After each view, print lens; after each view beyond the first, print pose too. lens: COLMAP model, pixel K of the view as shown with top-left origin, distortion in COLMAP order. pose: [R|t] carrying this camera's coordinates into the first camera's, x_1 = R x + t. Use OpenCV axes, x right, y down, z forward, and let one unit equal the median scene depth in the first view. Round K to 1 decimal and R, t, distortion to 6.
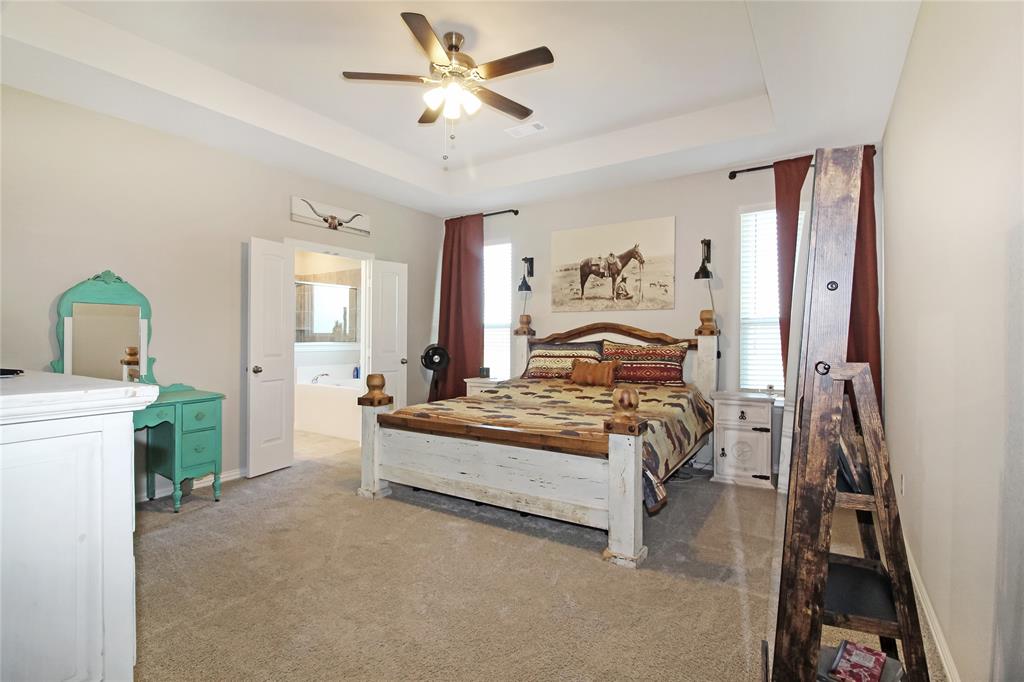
lens RADIAL K [[497.7, 0, 518.9], [0, 497.7, 335.8], [0, 0, 1]] dist [0.041833, -0.029246]
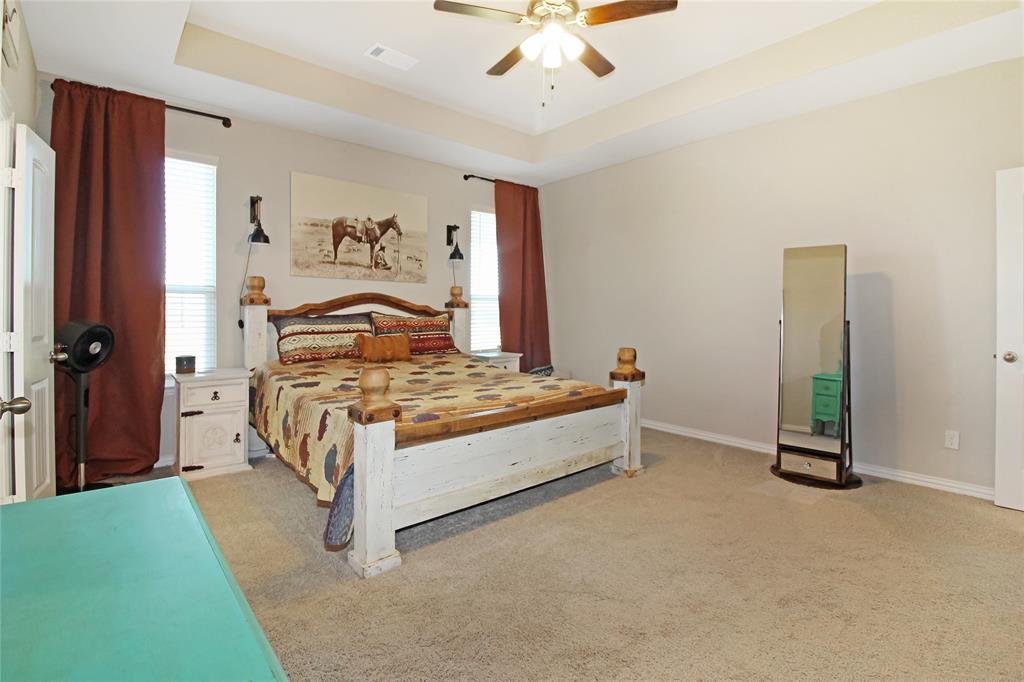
lens RADIAL K [[474.0, 0, 513.3], [0, 474.0, 315.4], [0, 0, 1]] dist [-0.000429, -0.000336]
pose [[0.281913, -0.001840, 0.959438, -0.576026], [-0.000401, 0.999998, 0.002036, 0.012678], [-0.959440, -0.000959, 0.281912, 0.498983]]
